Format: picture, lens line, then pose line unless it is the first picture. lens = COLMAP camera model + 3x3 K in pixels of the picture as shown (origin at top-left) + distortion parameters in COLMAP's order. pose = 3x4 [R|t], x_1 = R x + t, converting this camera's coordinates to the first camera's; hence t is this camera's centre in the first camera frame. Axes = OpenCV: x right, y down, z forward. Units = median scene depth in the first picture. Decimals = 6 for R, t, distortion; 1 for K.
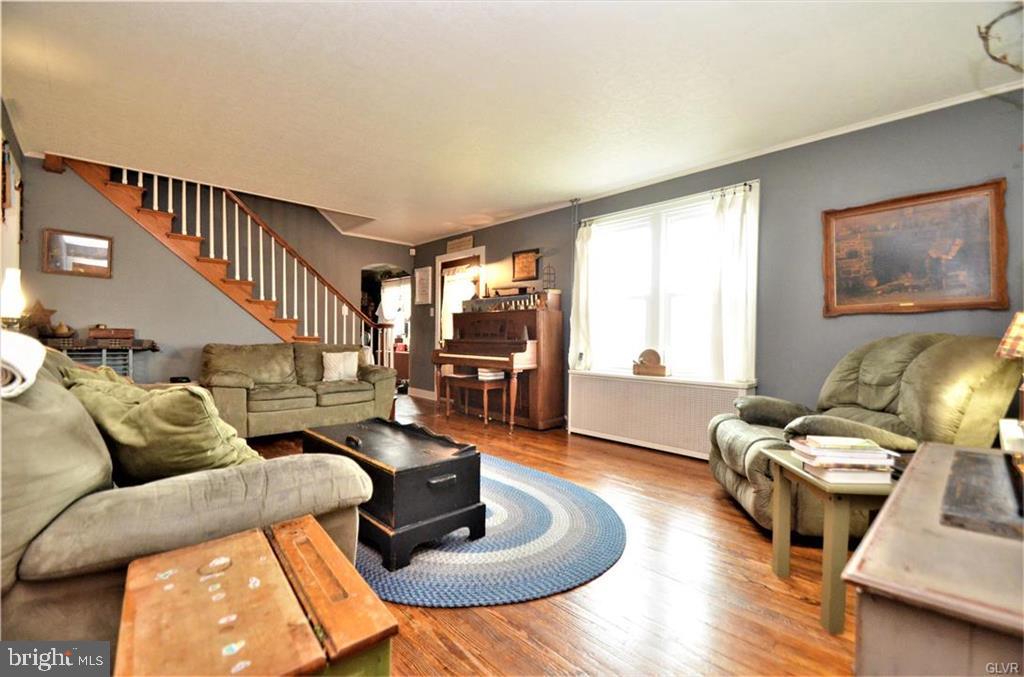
lens RADIAL K [[439.5, 0, 512.0], [0, 439.5, 338.5], [0, 0, 1]] dist [0.000181, -0.000003]
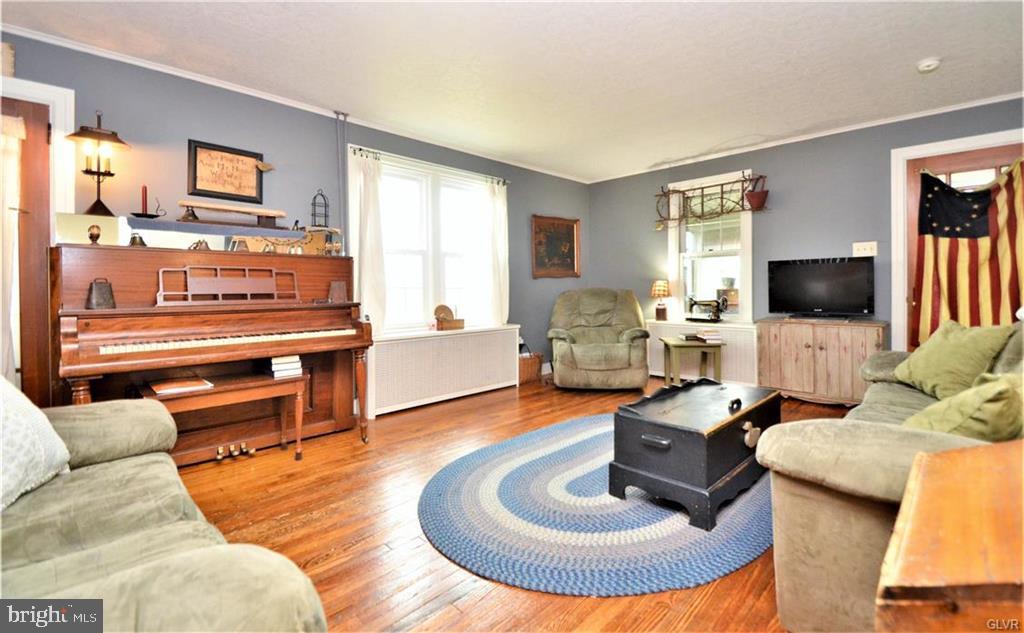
lens RADIAL K [[447.6, 0, 512.4], [0, 447.6, 287.2], [0, 0, 1]] dist [0.000271, 0.000044]
pose [[-0.015355, -0.008396, 0.999847, -0.686950], [0.009632, 0.999917, 0.008544, -0.022754], [-0.999836, 0.009762, -0.015273, 0.785169]]
